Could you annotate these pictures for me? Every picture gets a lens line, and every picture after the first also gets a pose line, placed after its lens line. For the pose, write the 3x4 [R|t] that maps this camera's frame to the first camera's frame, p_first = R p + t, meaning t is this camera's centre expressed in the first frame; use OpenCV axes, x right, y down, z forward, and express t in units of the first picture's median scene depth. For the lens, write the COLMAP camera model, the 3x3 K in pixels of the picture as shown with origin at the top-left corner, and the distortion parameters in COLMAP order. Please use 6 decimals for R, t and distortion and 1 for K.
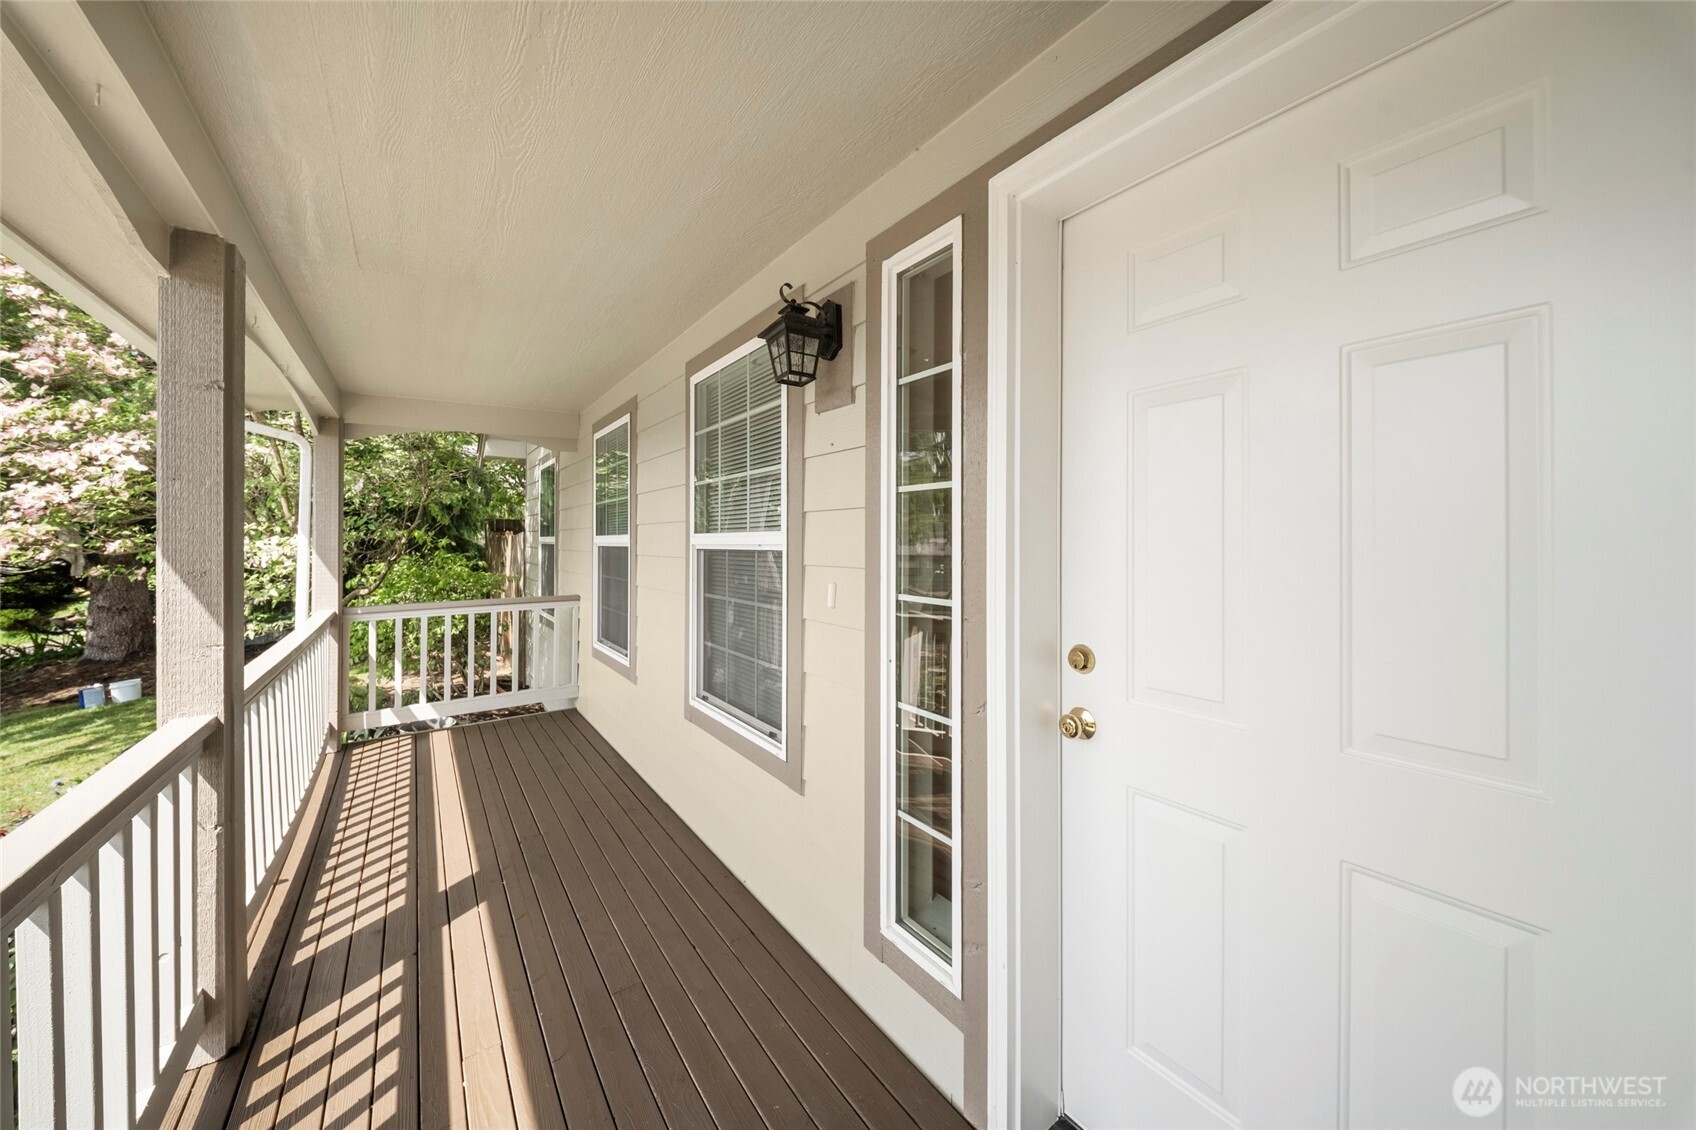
lens RADIAL K [[609.4, 0, 845.1], [0, 609.4, 541.3], [0, 0, 1]] dist [0.000715, -0.000149]
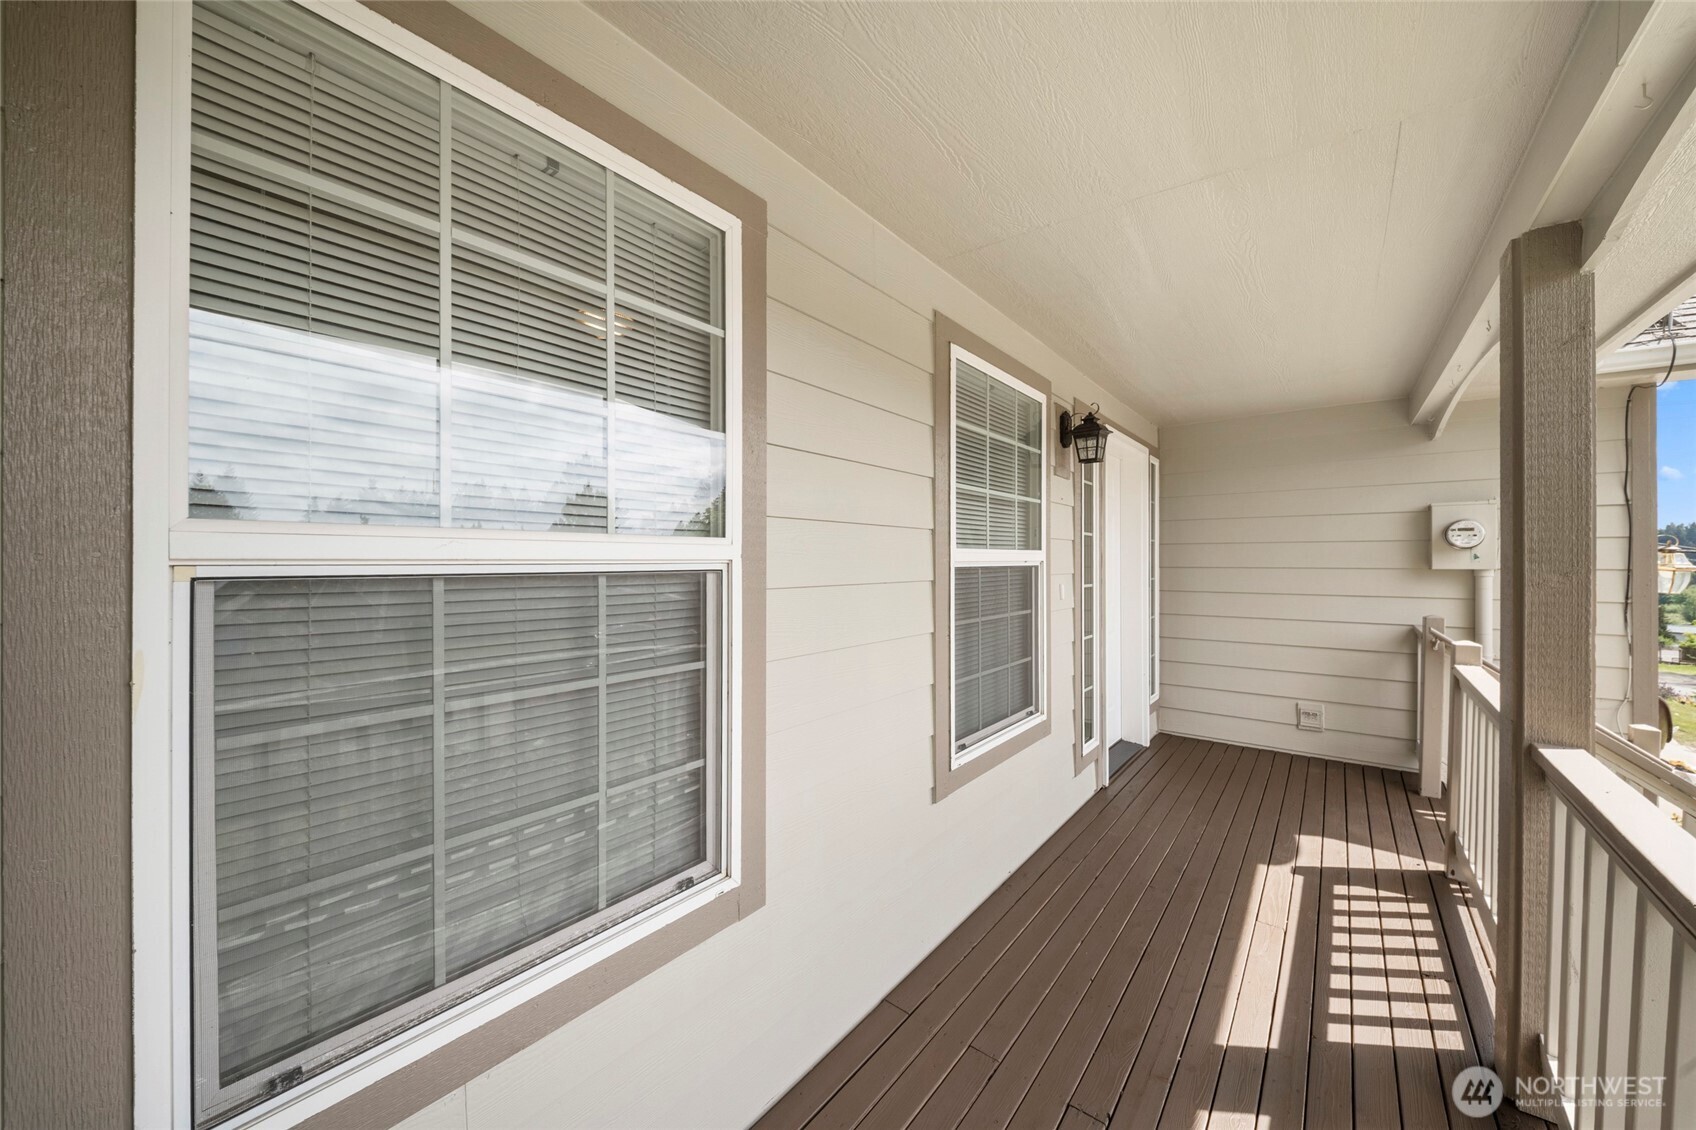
lens RADIAL K [[606.4, 0, 853.7], [0, 606.4, 562.7], [0, 0, 1]] dist [-0.013200, -0.000074]
pose [[-0.270944, 0.000155, 0.962595, -1.220361], [-0.000707, 1.000000, -0.000360, 0.011434], [-0.962595, -0.000778, -0.270943, 1.687347]]
